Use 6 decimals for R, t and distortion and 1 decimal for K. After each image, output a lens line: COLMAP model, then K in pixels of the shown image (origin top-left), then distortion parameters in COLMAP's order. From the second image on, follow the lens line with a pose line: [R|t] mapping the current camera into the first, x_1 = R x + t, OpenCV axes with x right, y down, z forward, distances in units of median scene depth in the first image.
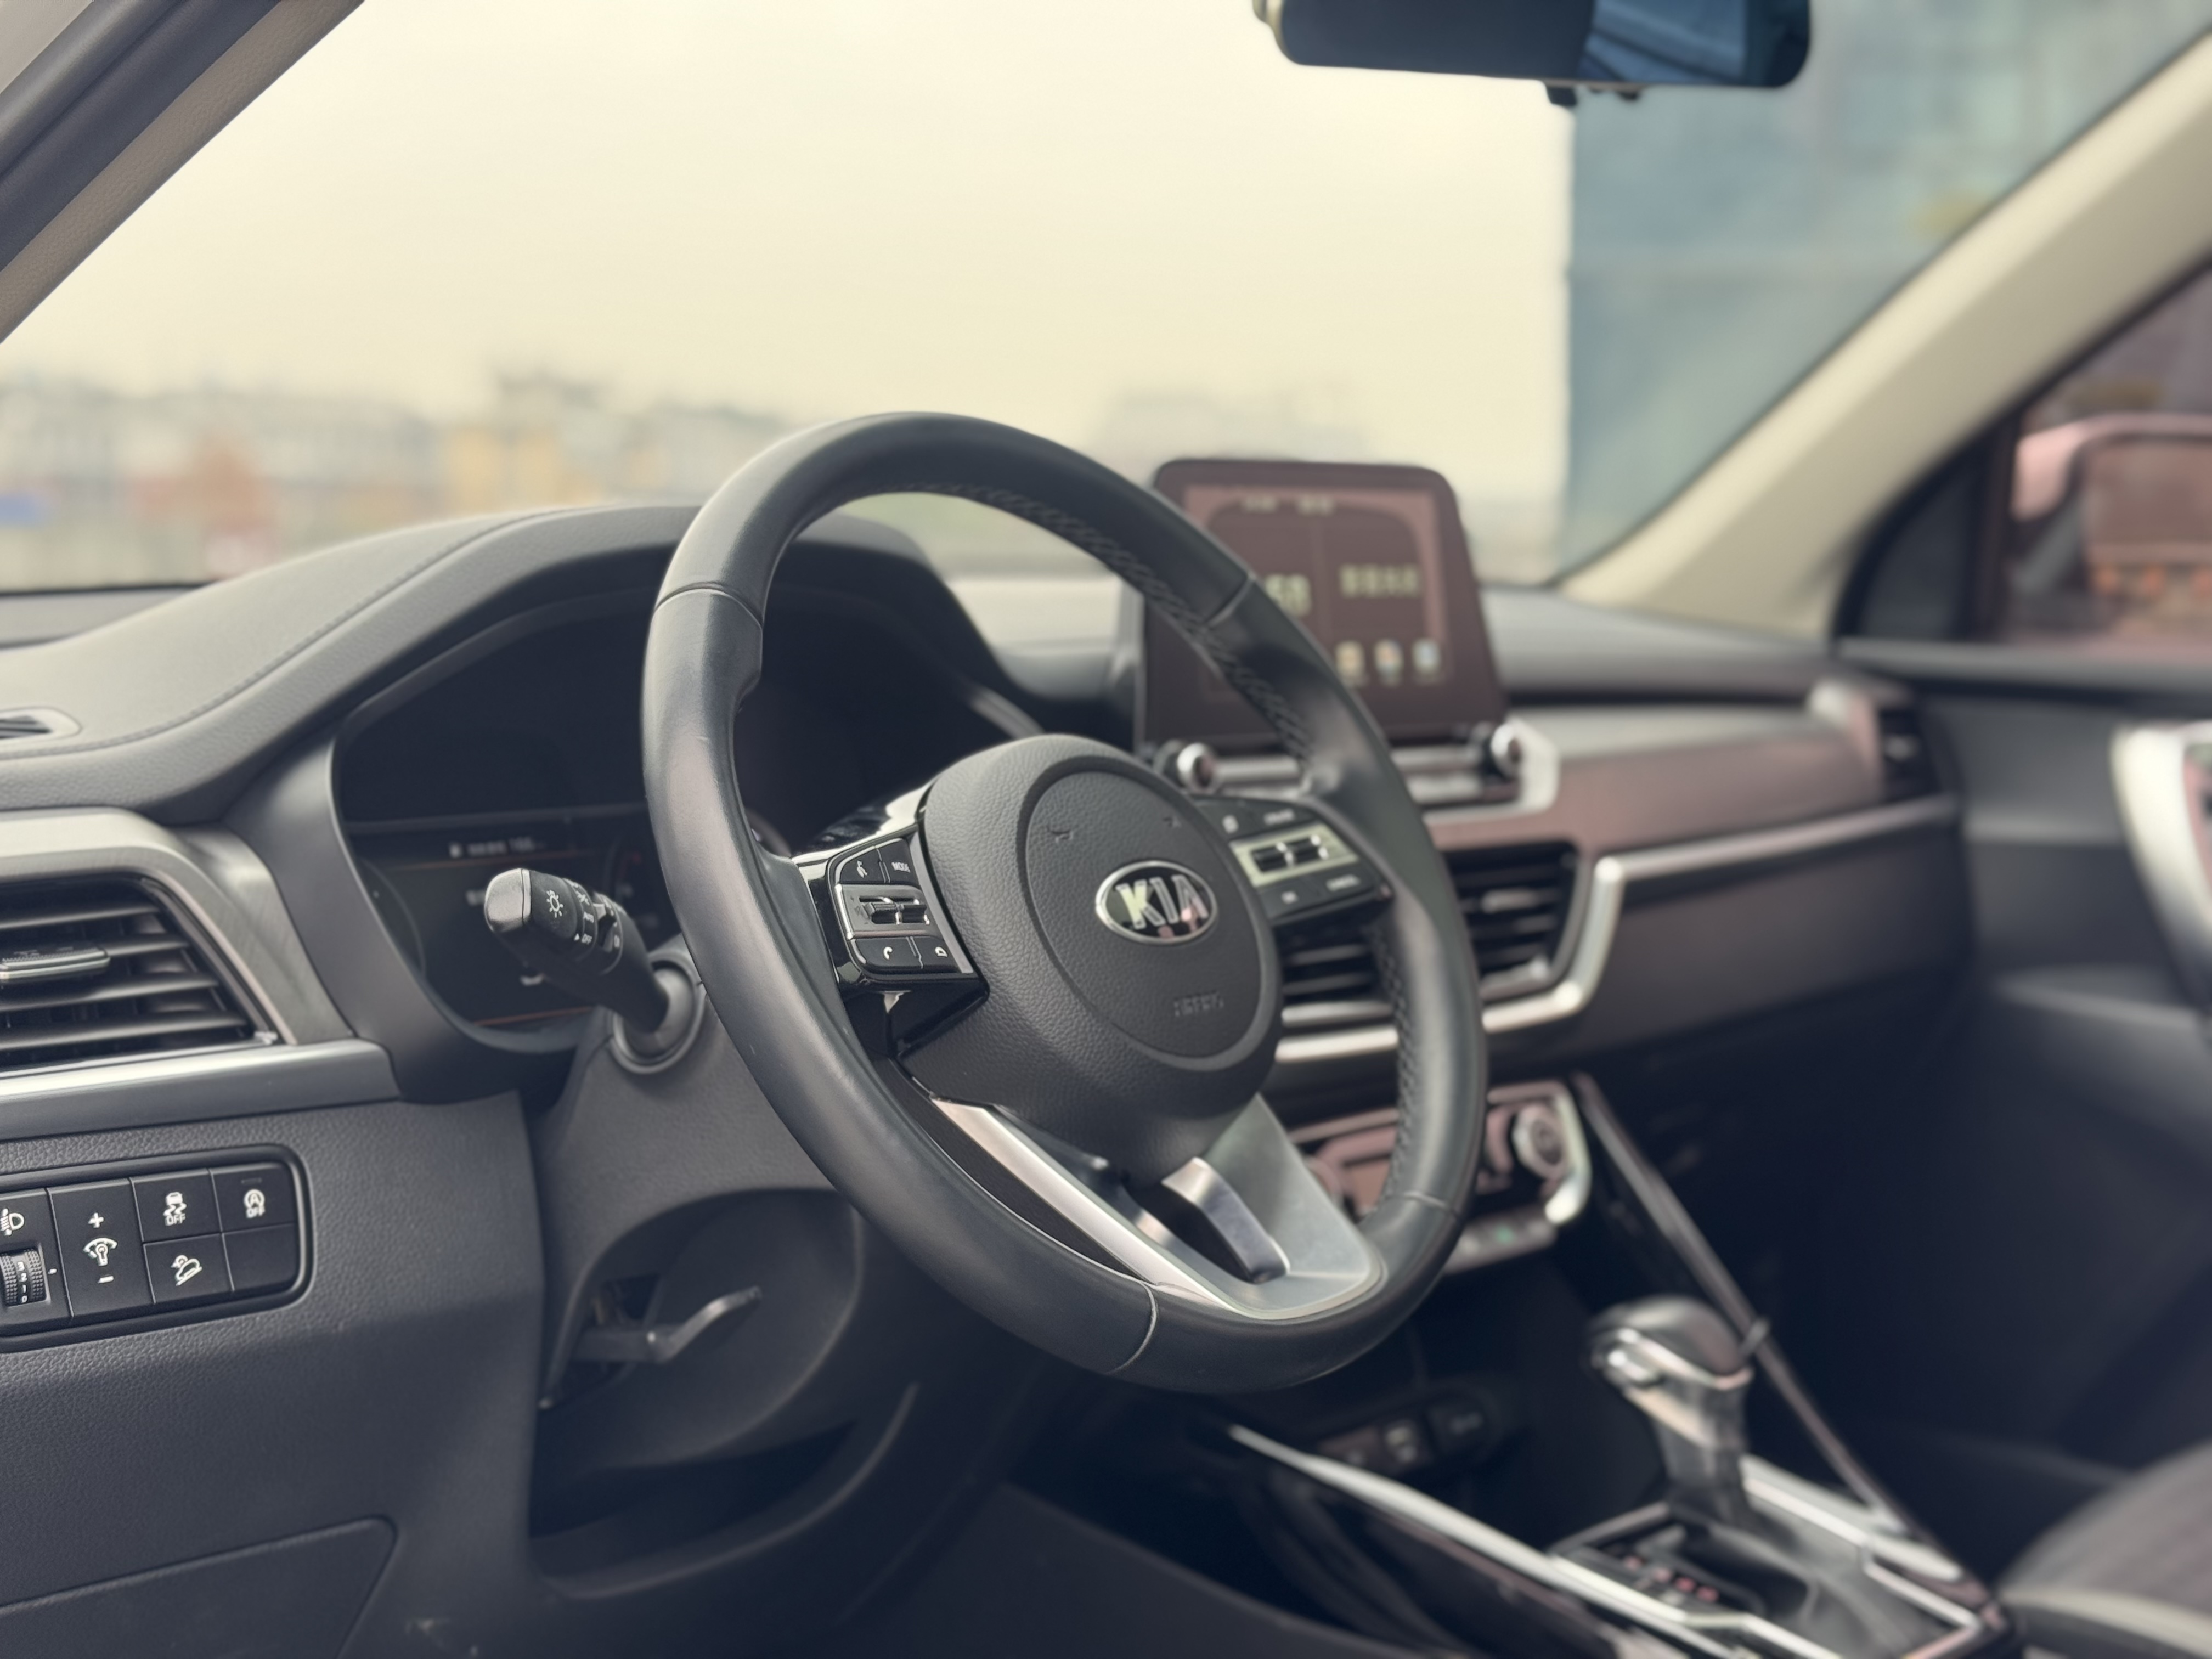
lens RADIAL K [[3096.7, 0, 1121.7], [0, 3096.7, 862.0], [0, 0, 1]] dist [0.175599, -0.378957]
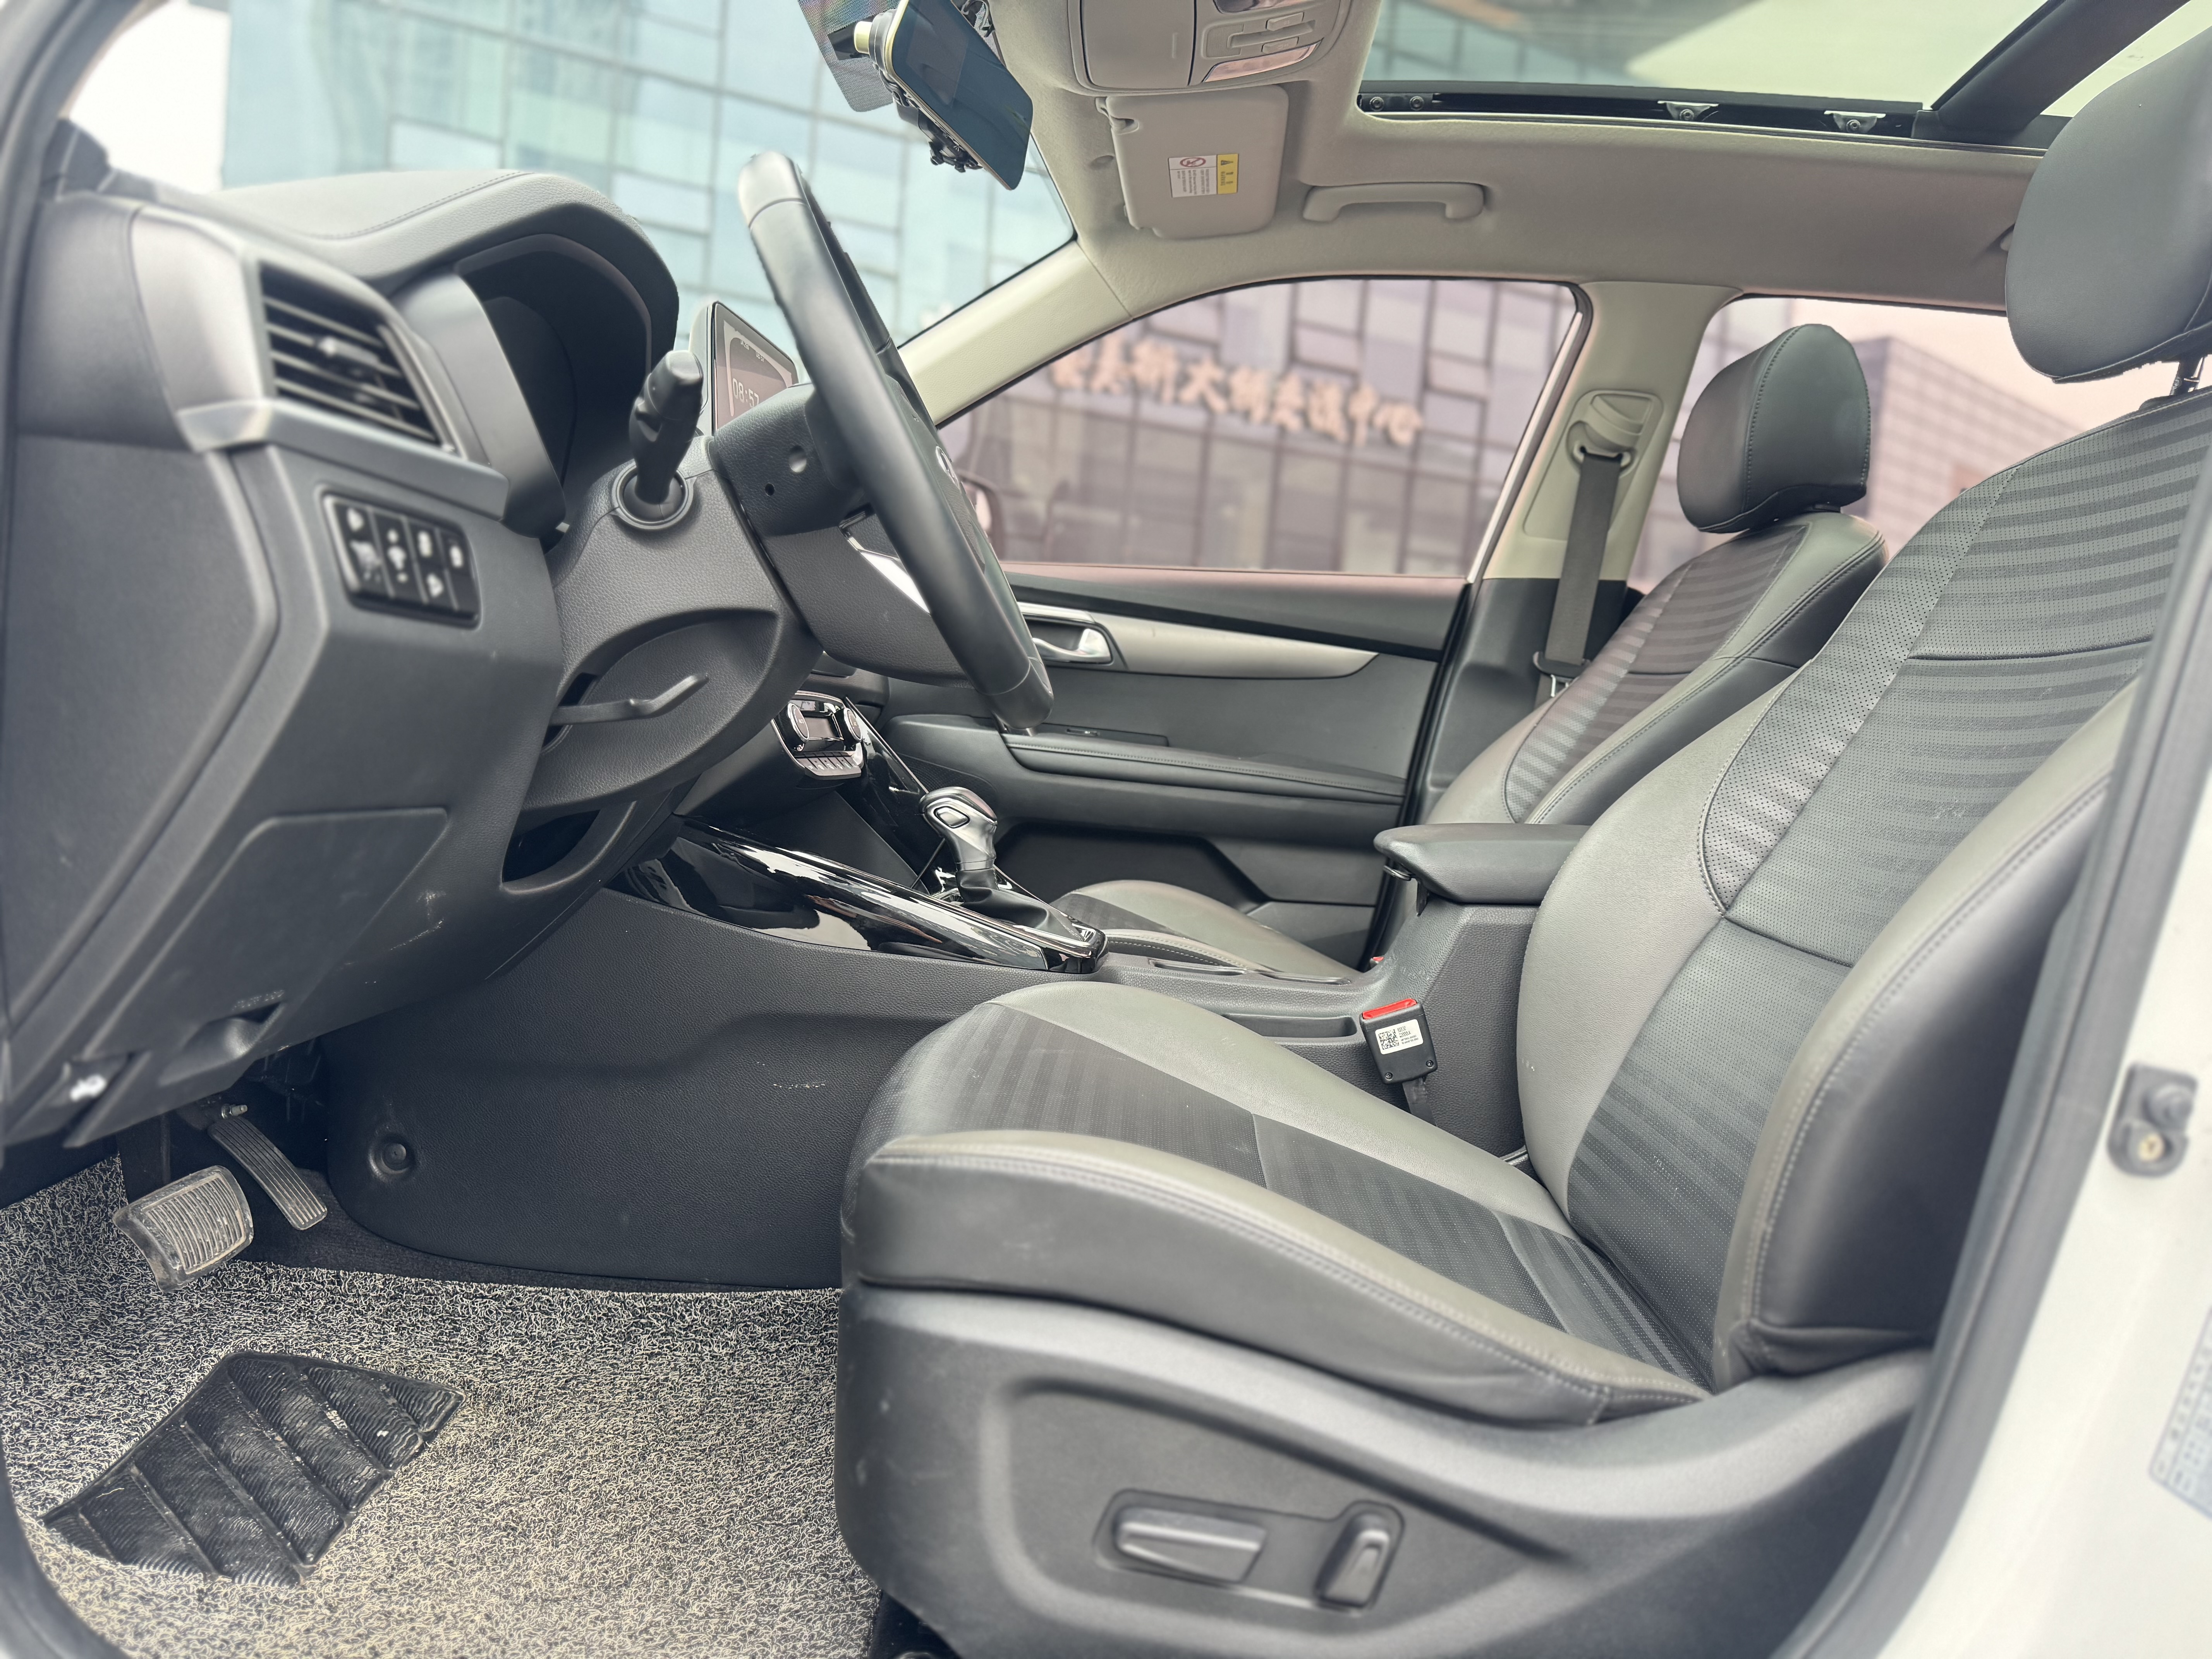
lens RADIAL K [[1549.6, 0, 1112.2], [0, 1549.6, 838.3], [0, 0, 1]] dist [0.099085, -0.136091]
pose [[0.768962, 0.018116, 0.639038, -0.482818], [-0.022802, 0.999740, -0.000904, 0.222595], [-0.638888, -0.013877, 0.769175, 0.227280]]
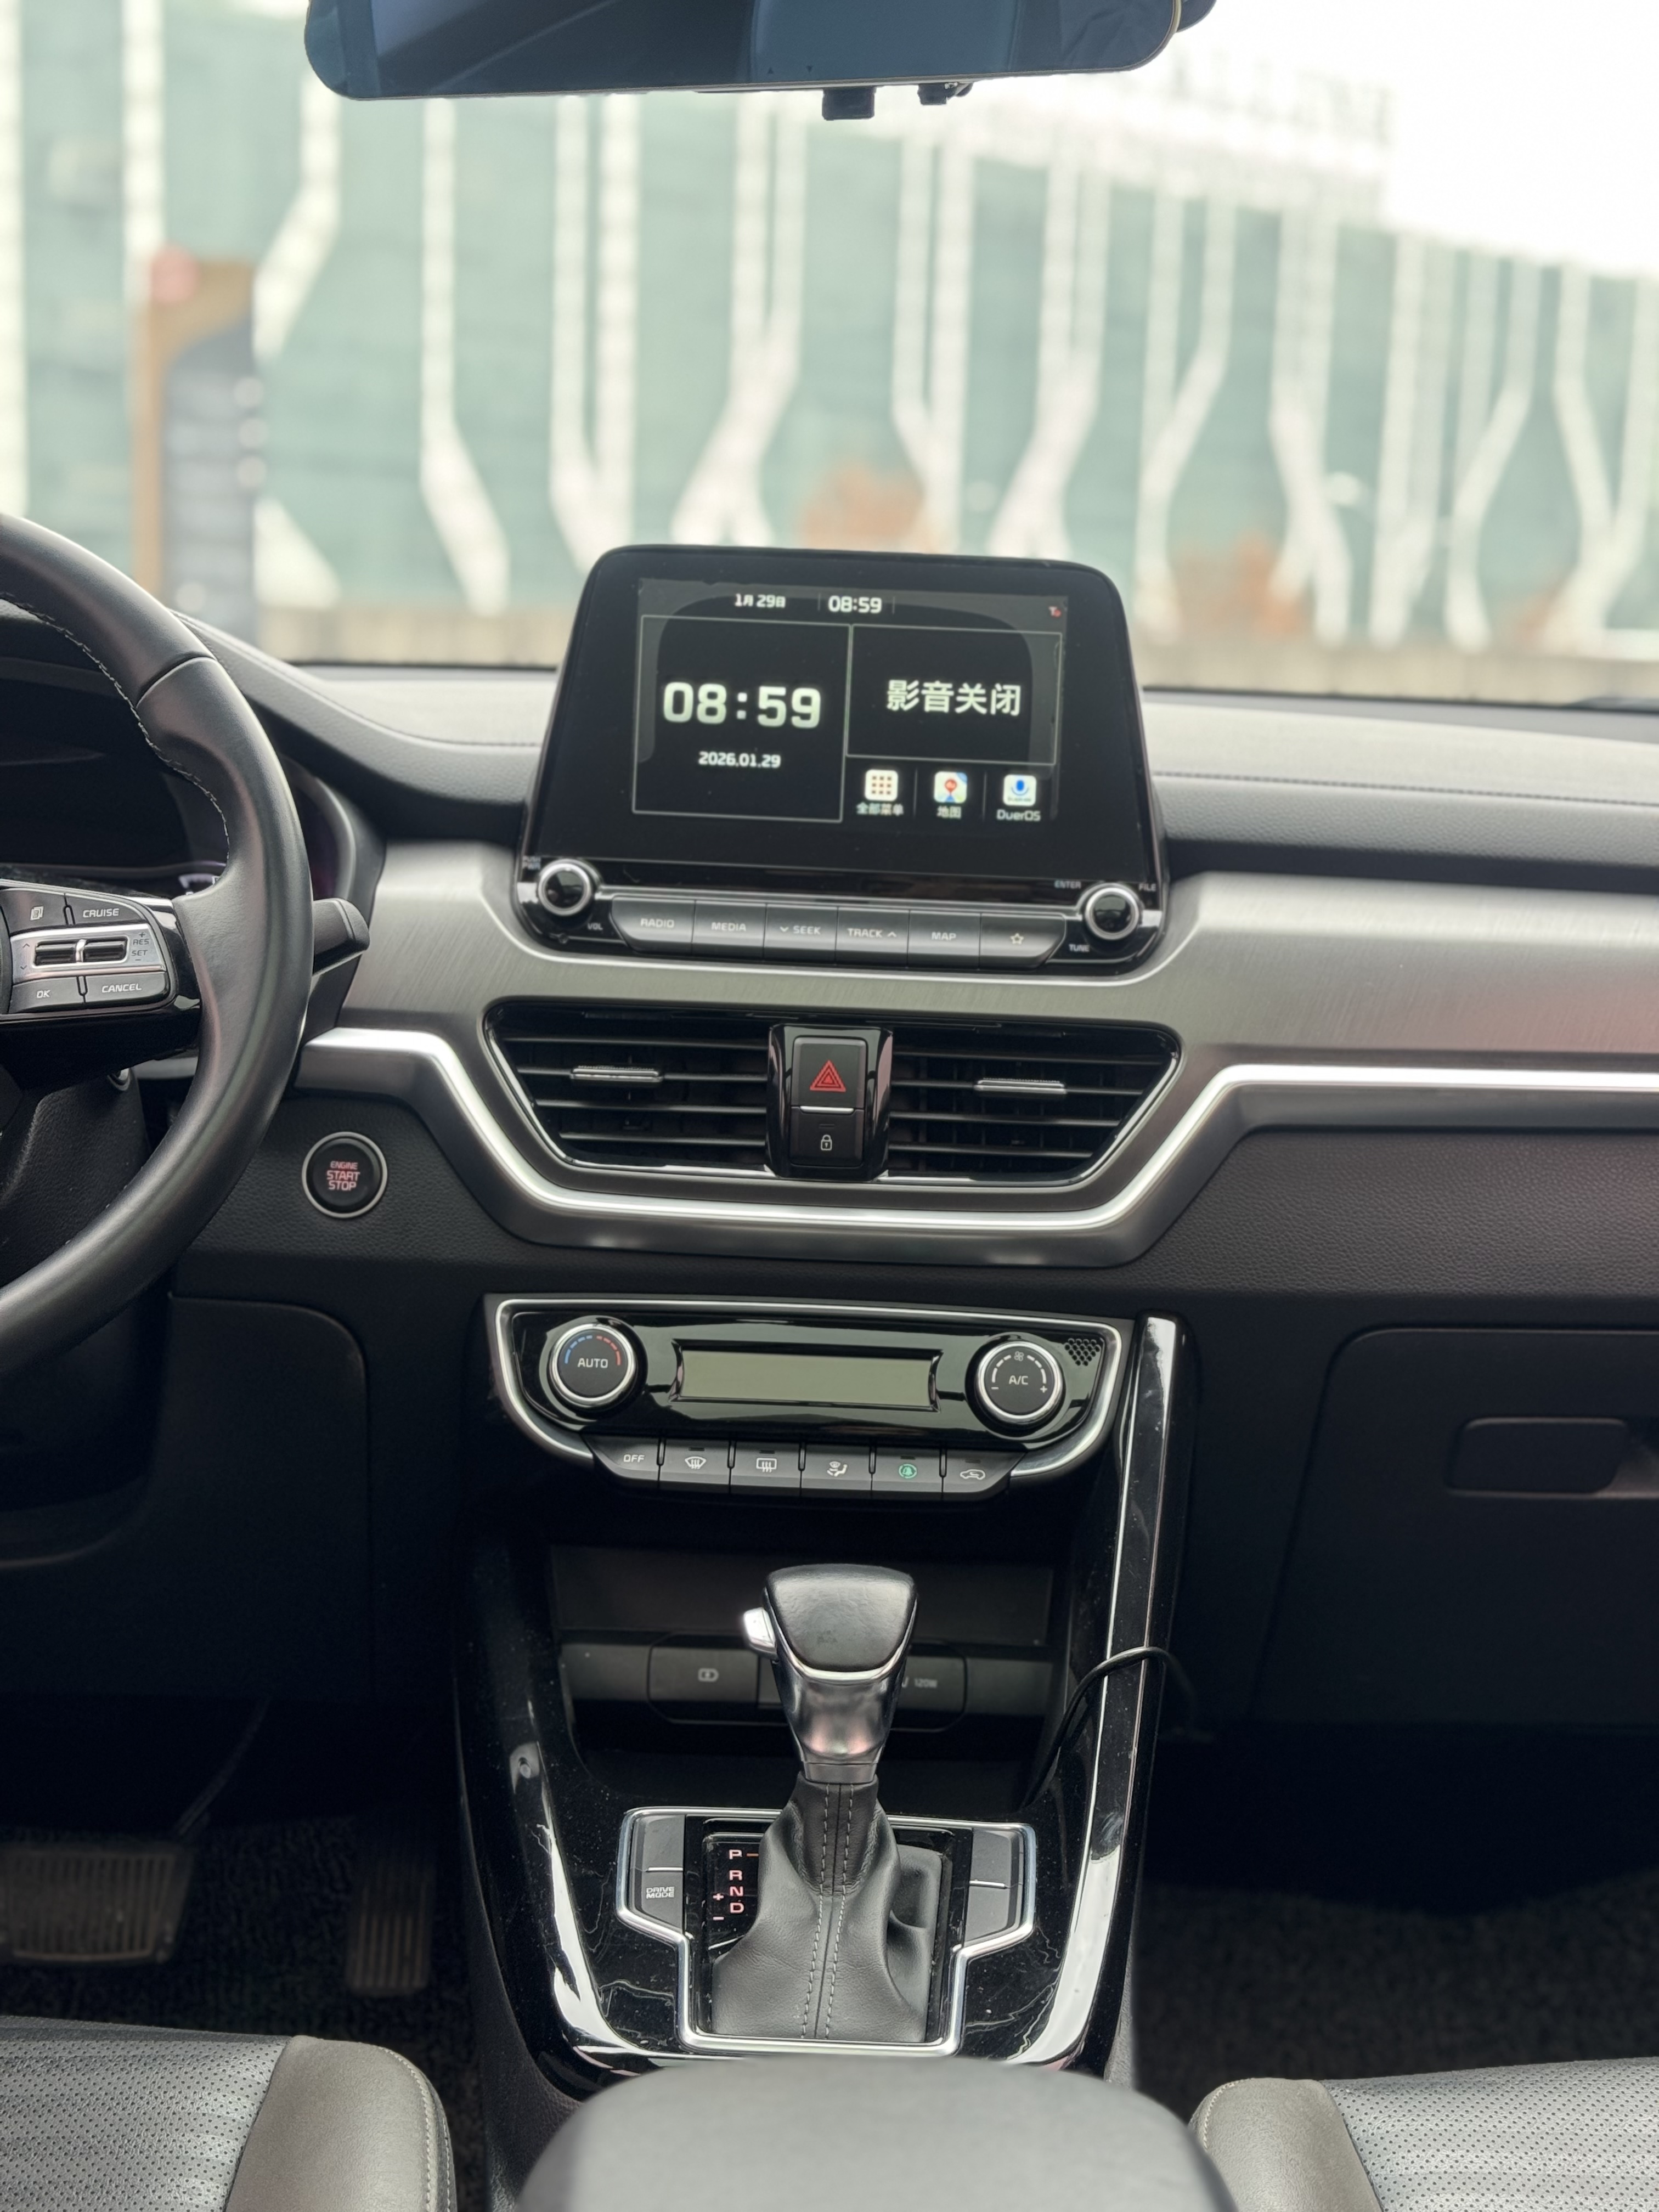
lens RADIAL K [[3096.7, 0, 830.2], [0, 3096.7, 1144.2], [0, 0, 1]] dist [0.175599, -0.378957]
pose [[0.683235, 0.133872, -0.717822, 0.961107], [-0.106506, 0.990807, 0.083410, -0.051150], [0.722389, 0.019464, 0.691213, 0.543154]]
